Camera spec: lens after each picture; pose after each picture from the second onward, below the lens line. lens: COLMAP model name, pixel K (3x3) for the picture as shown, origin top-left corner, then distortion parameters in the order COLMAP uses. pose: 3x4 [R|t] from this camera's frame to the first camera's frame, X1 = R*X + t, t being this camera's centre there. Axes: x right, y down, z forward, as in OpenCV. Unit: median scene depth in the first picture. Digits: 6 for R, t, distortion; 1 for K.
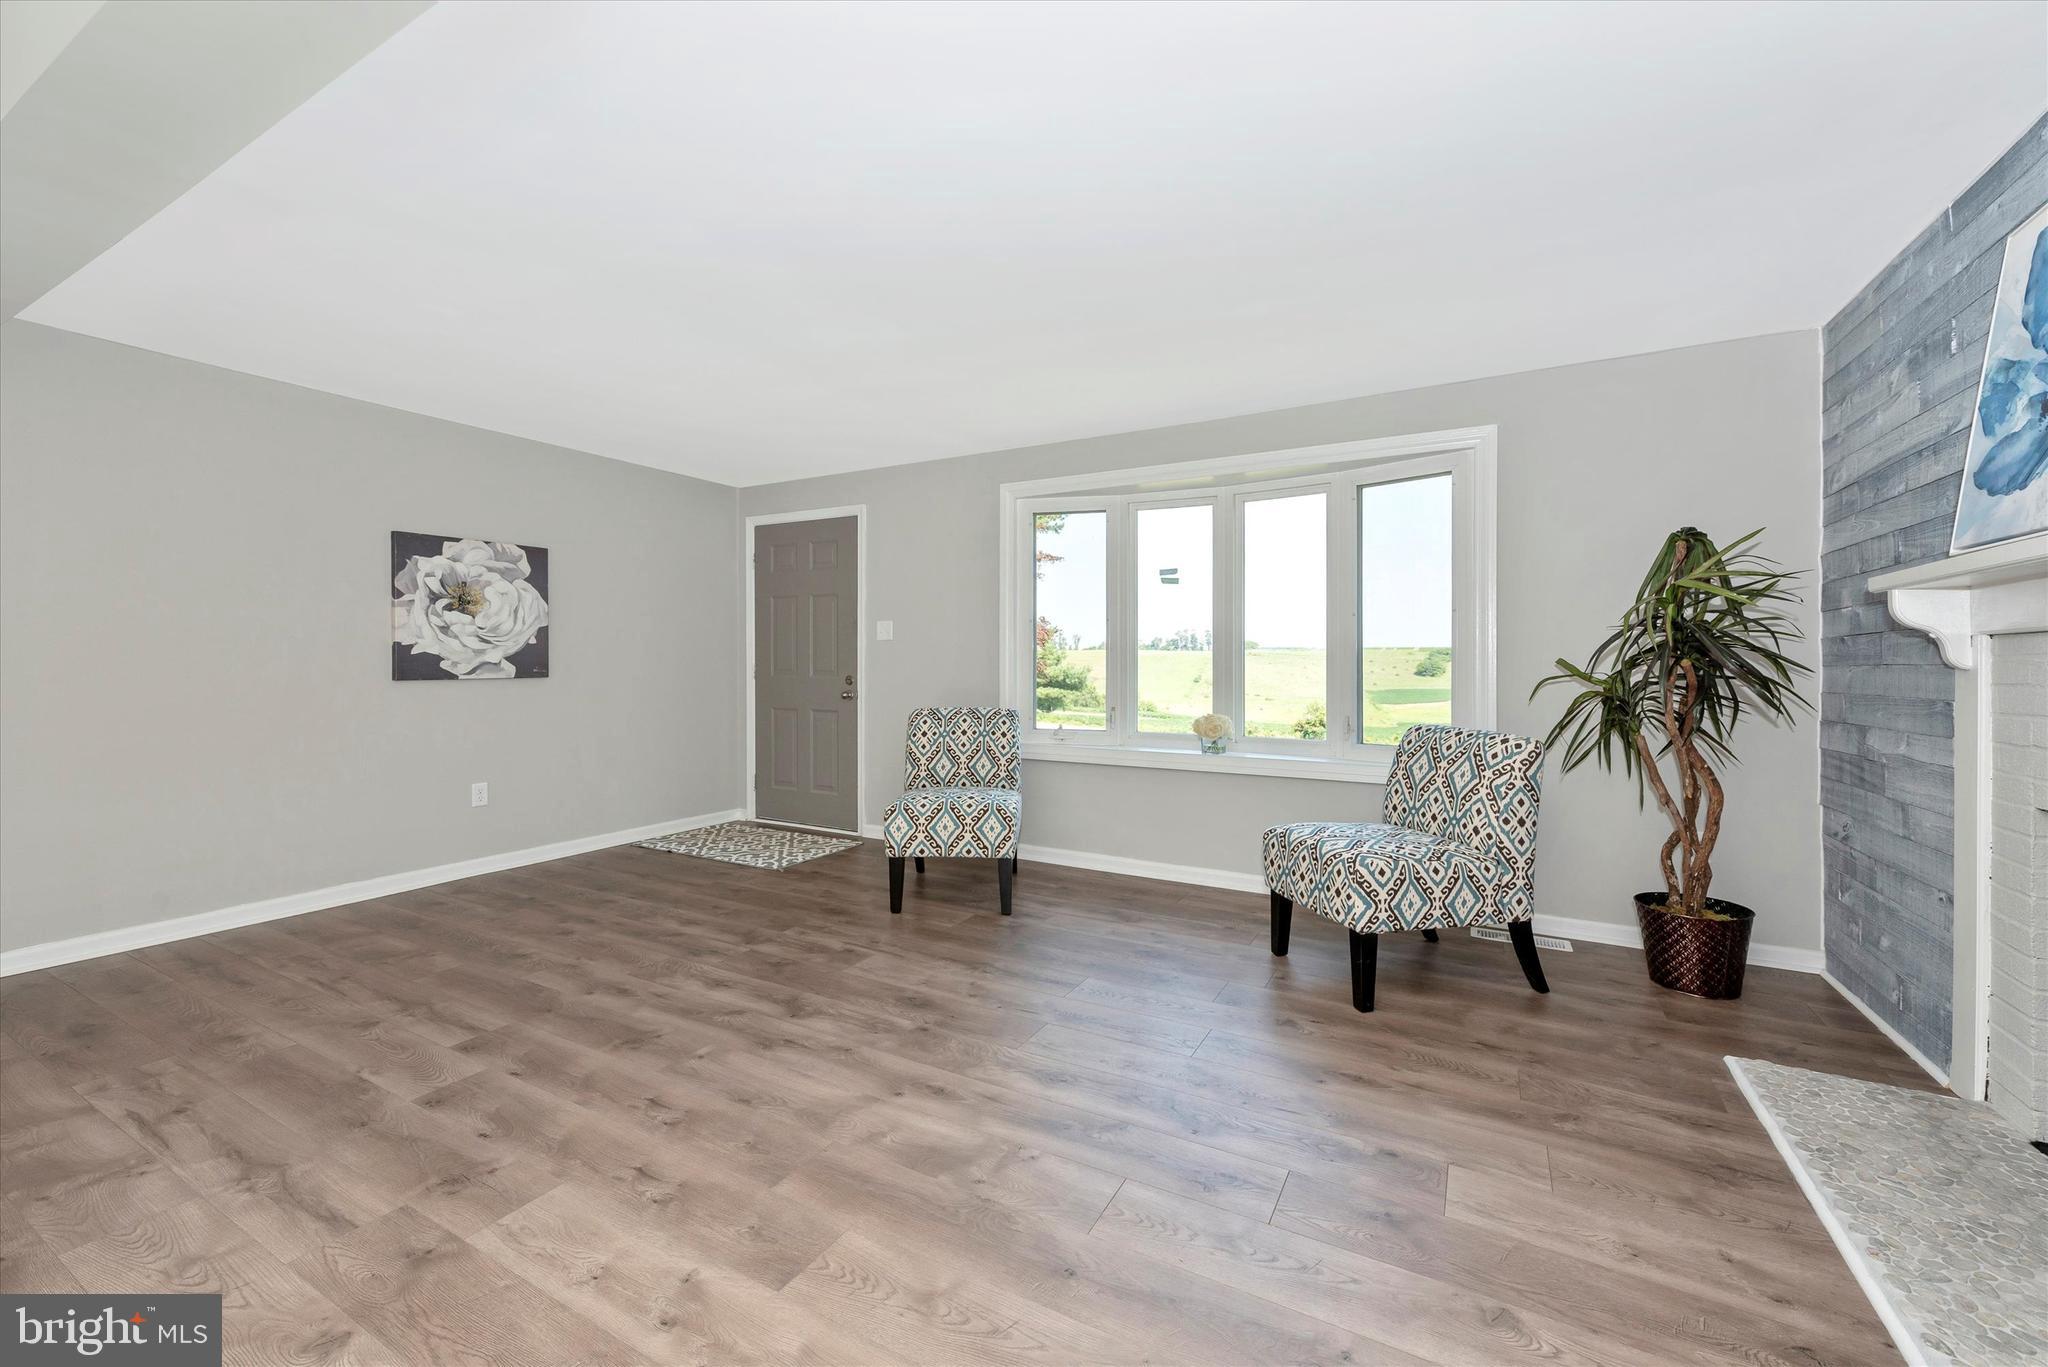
lens RADIAL K [[801.6, 0, 1028.0], [0, 801.6, 669.6], [0, 0, 1]] dist [0.011983, -0.004187]
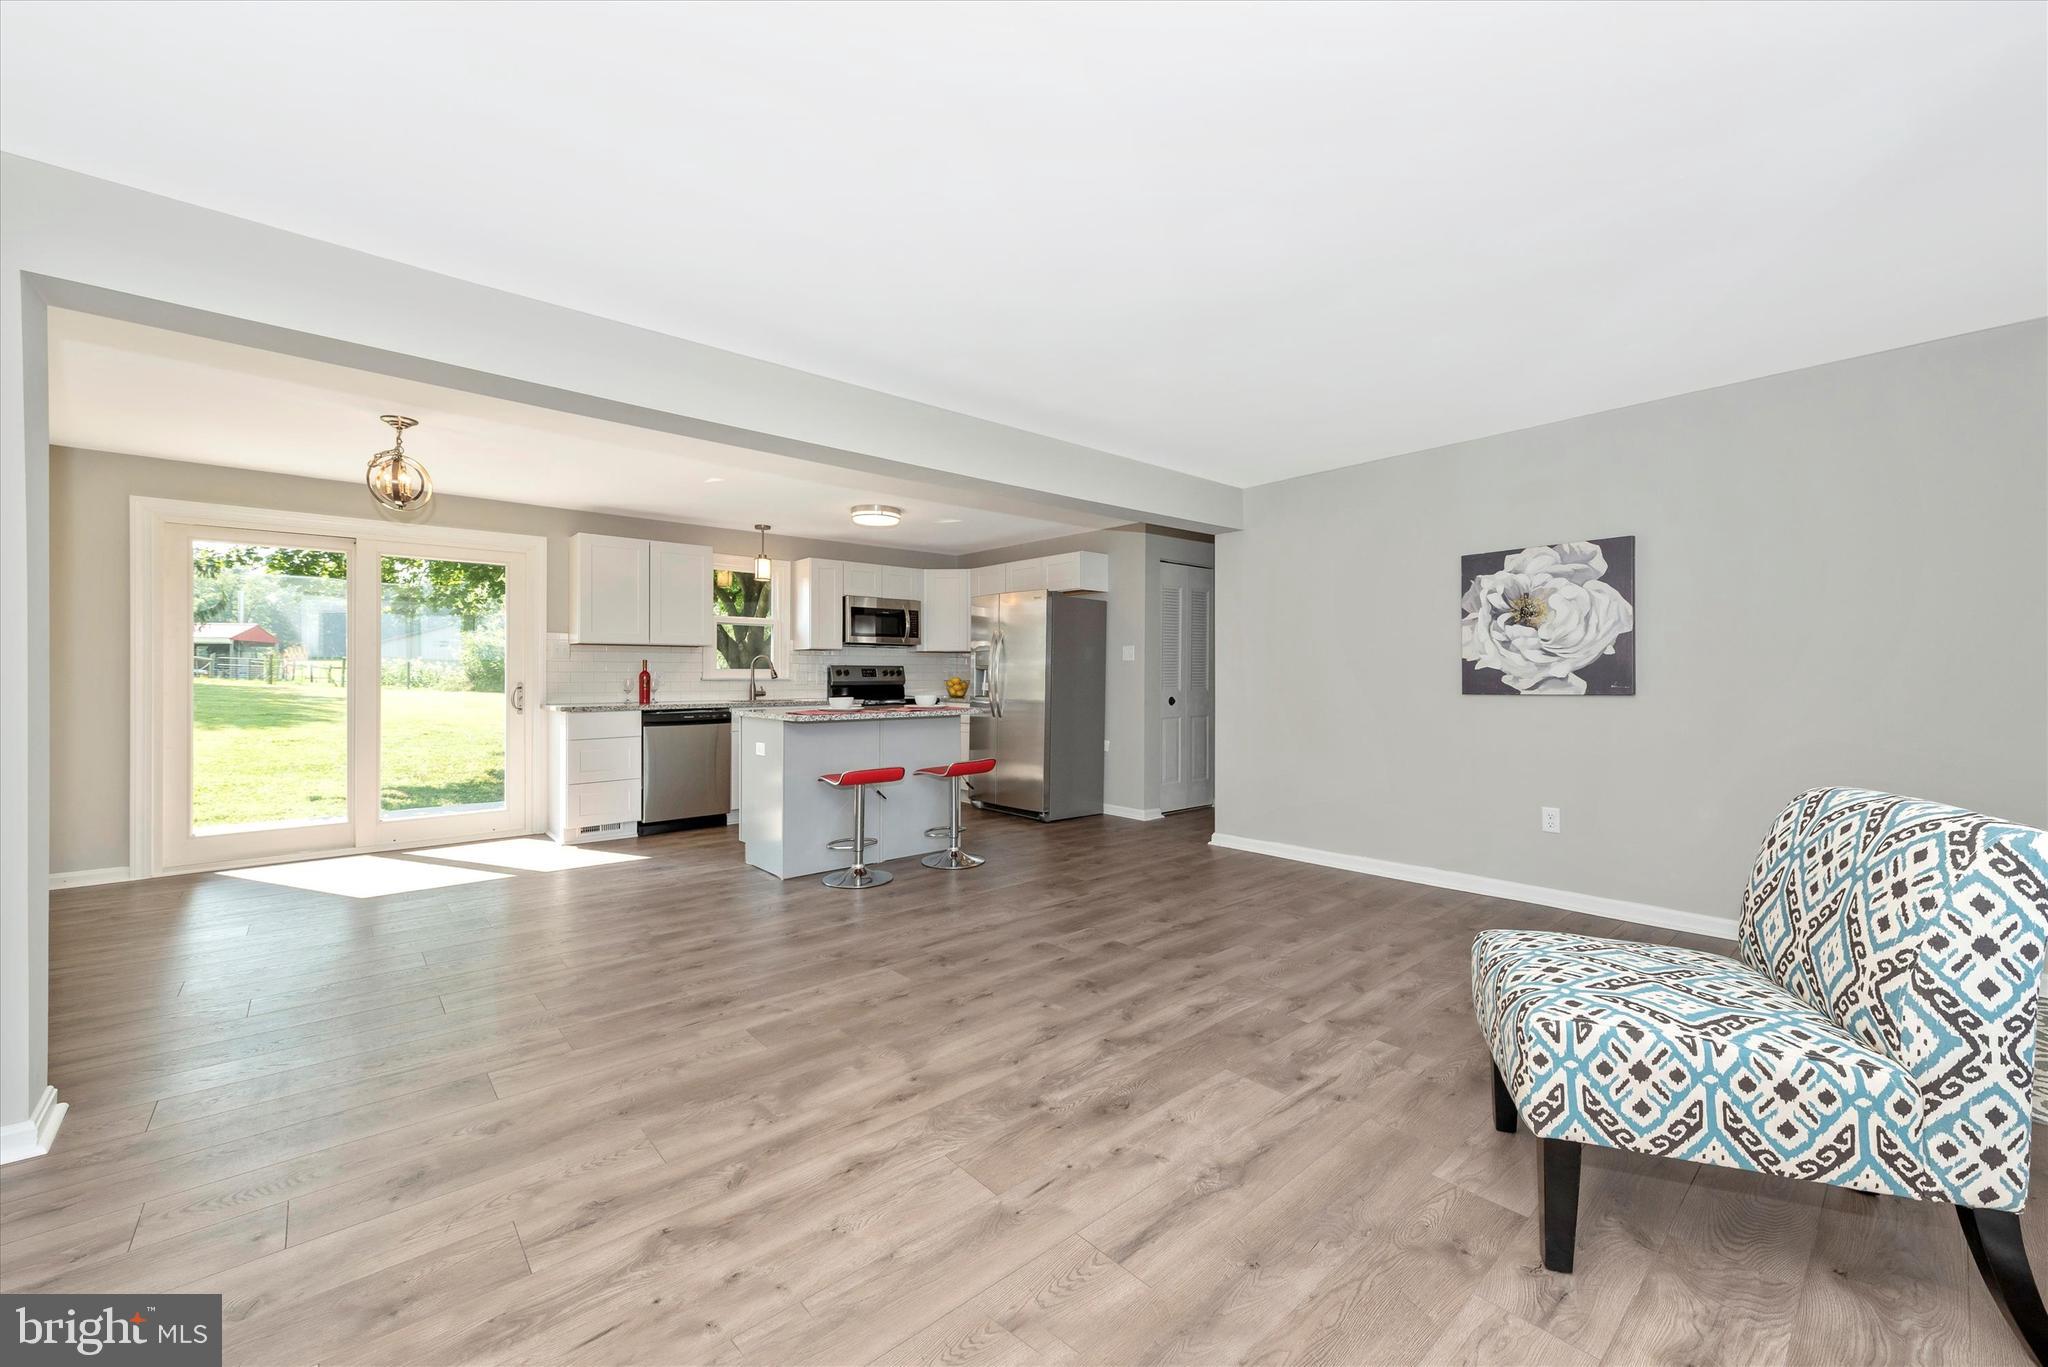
lens RADIAL K [[807.6, 0, 1023.7], [0, 807.6, 673.4], [0, 0, 1]] dist [0.015246, -0.003473]
pose [[-0.337179, -0.006031, -0.941421, 0.520007], [-0.005128, 0.999976, -0.004570, -0.007420], [0.941427, 0.003287, -0.337202, 0.957969]]
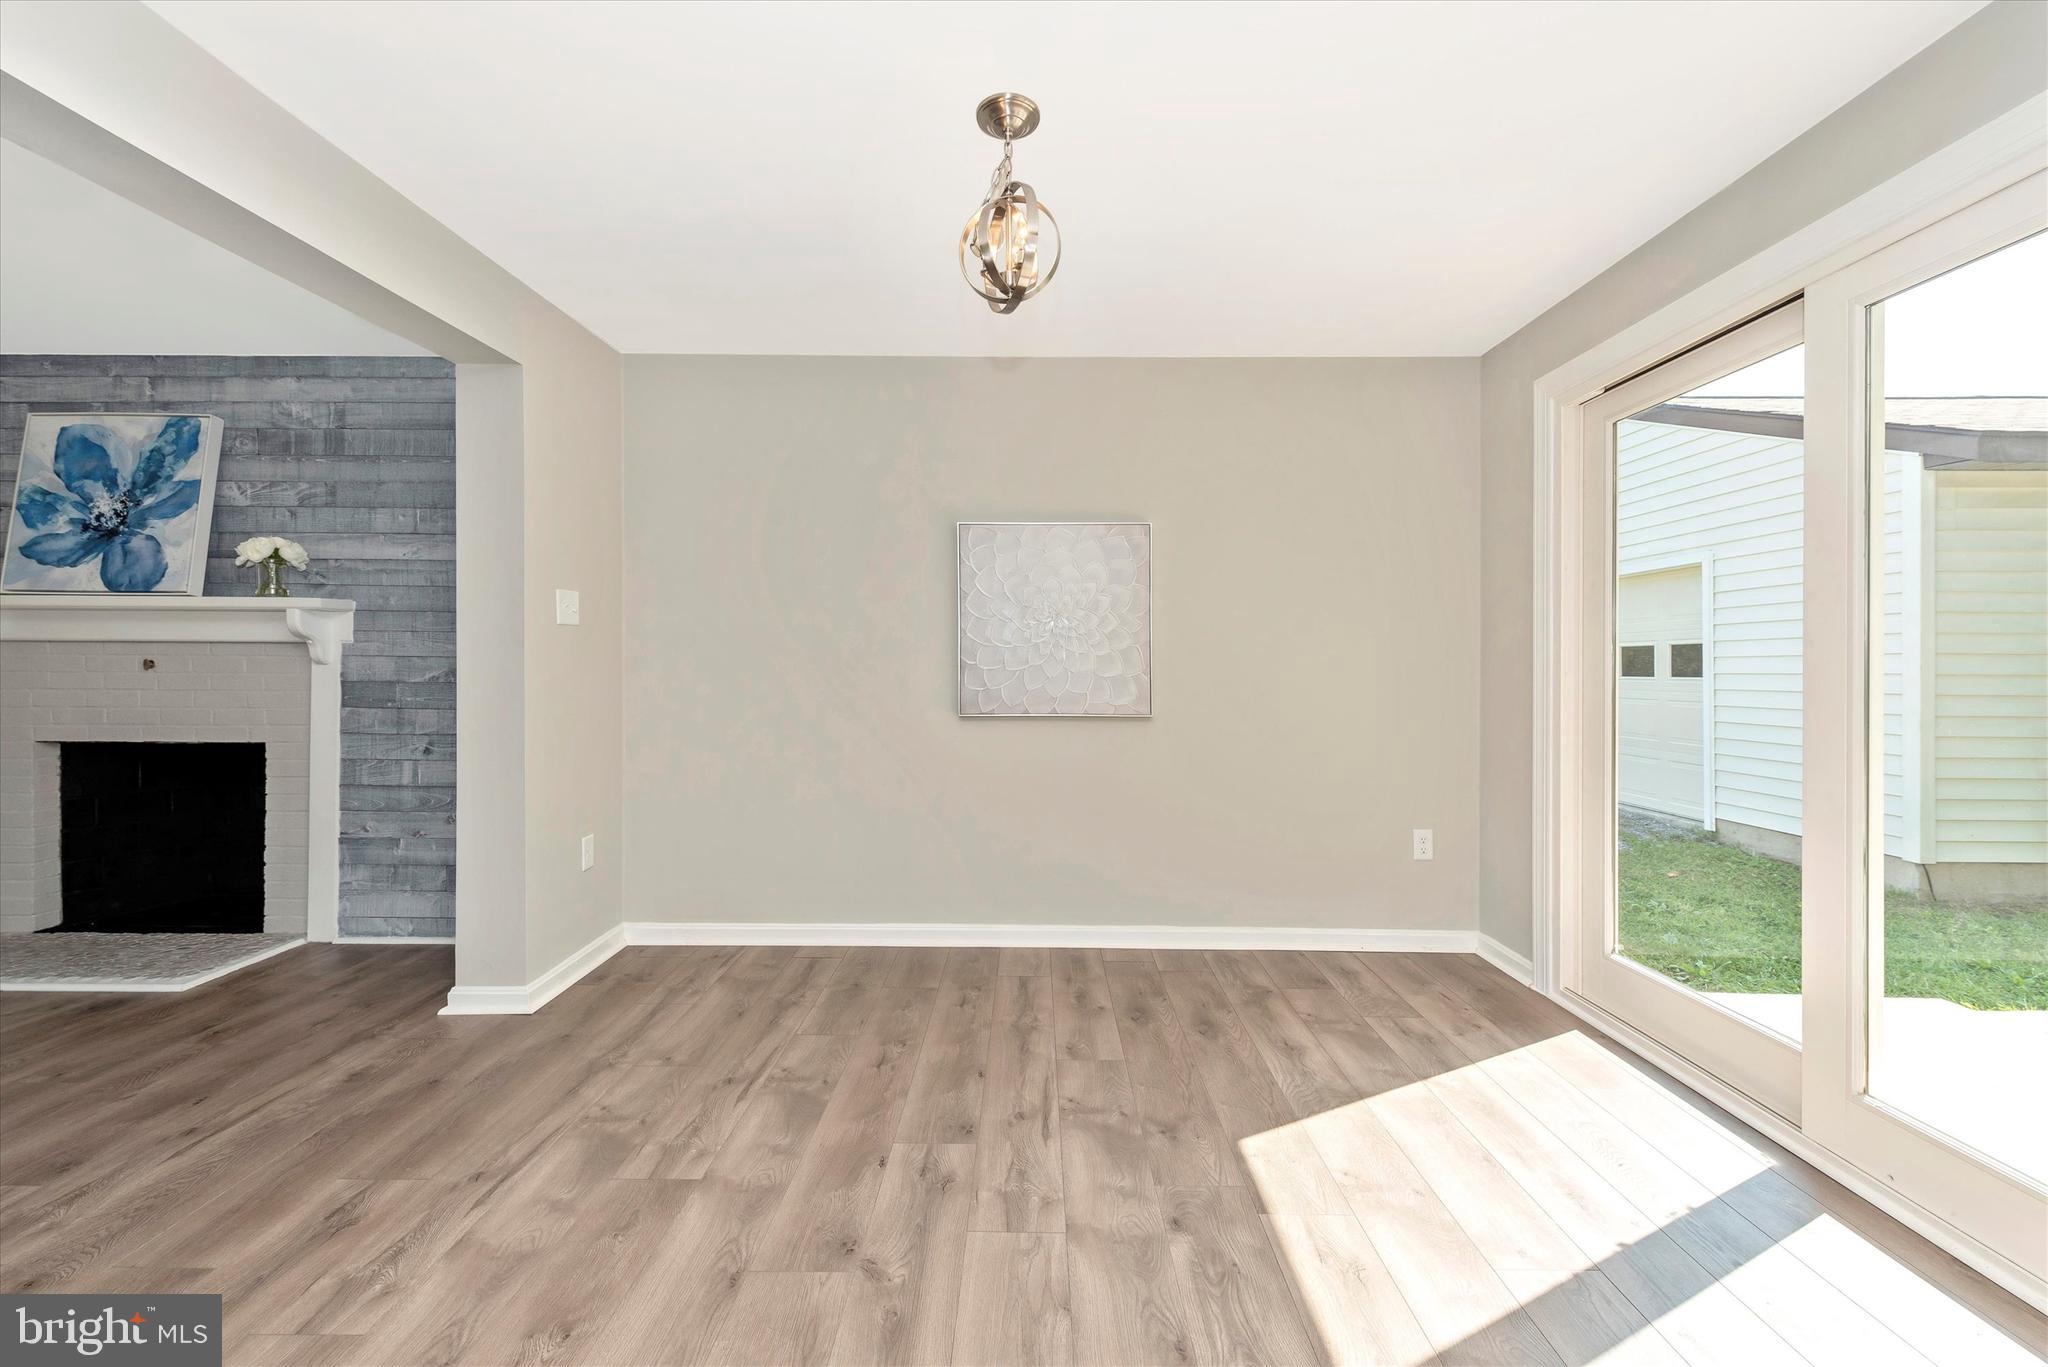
lens RADIAL K [[807.6, 0, 1023.7], [0, 807.6, 673.4], [0, 0, 1]] dist [0.015246, -0.003473]
pose [[-0.478146, -0.011877, 0.878200, -0.754723], [-0.003362, 0.999926, 0.011692, -0.002635], [-0.878274, 0.002638, -0.478150, -0.018275]]
